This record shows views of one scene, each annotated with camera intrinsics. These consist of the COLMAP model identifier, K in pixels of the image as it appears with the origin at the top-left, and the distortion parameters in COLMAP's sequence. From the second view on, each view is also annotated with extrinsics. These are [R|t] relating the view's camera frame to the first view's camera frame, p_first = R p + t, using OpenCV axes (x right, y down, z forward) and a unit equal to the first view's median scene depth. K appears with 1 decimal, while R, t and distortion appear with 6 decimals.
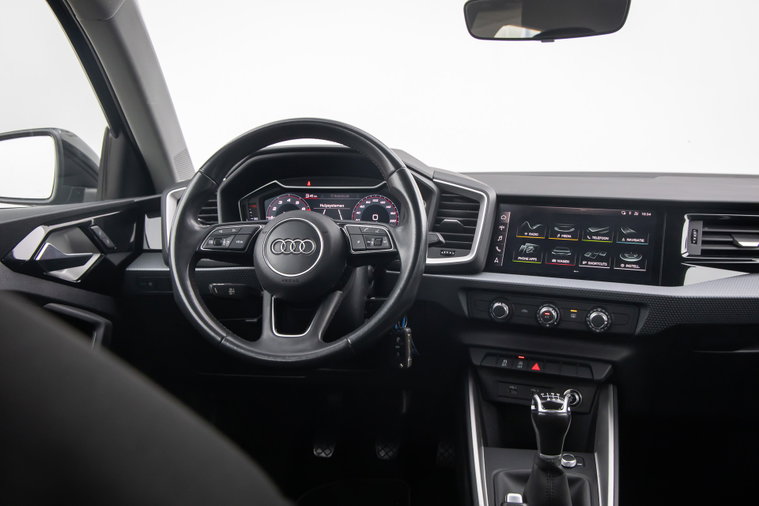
lens RADIAL K [[750.6, 0, 382.1], [0, 750.6, 241.7], [0, 0, 1]] dist [0.044067, 0.000000]
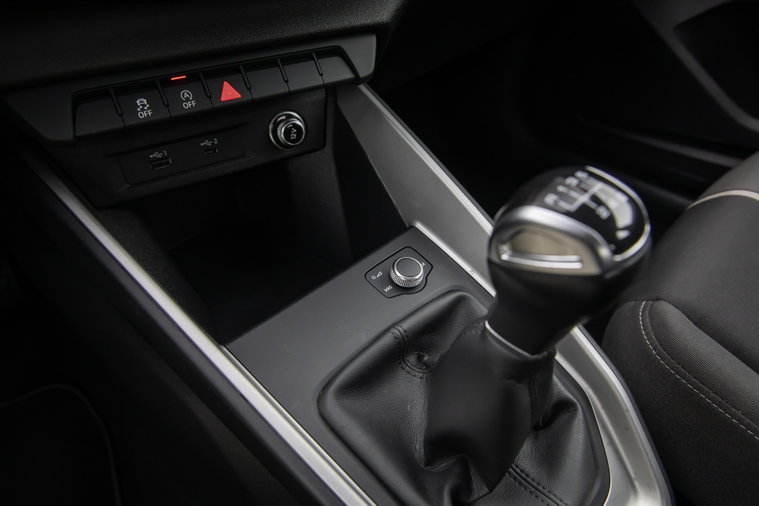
lens RADIAL K [[514.3, 0, 389.5], [0, 514.3, 258.6], [0, 0, 1]] dist [0.026550, -0.012633]
pose [[0.584876, -0.521942, 0.620884, 0.040487], [0.092167, 0.803270, 0.588441, 0.084864], [-0.805870, -0.286940, 0.517919, 0.761622]]
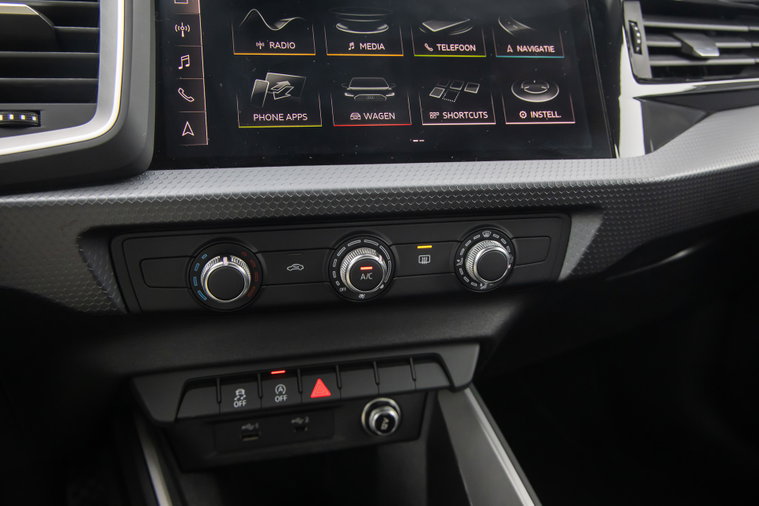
lens RADIAL K [[614.4, 0, 379.4], [0, 614.4, 256.8], [0, 0, 1]] dist [0.008882, 0.004807]
pose [[0.815754, -0.192148, 0.545550, 0.062556], [0.070943, 0.969324, 0.235326, 0.021012], [-0.574032, -0.153265, 0.804361, 0.719181]]
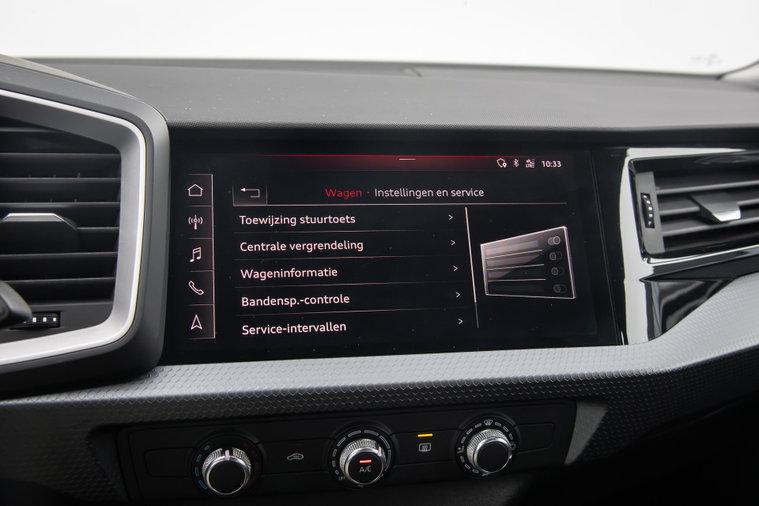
lens RADIAL K [[759.4, 0, 381.3], [0, 759.4, 246.0], [0, 0, 1]] dist [0.008390, 0.000000]
pose [[0.833097, -0.130057, 0.537619, 0.041317], [0.049268, 0.985548, 0.162072, -0.060540], [-0.550928, -0.108534, 0.827465, 0.666227]]
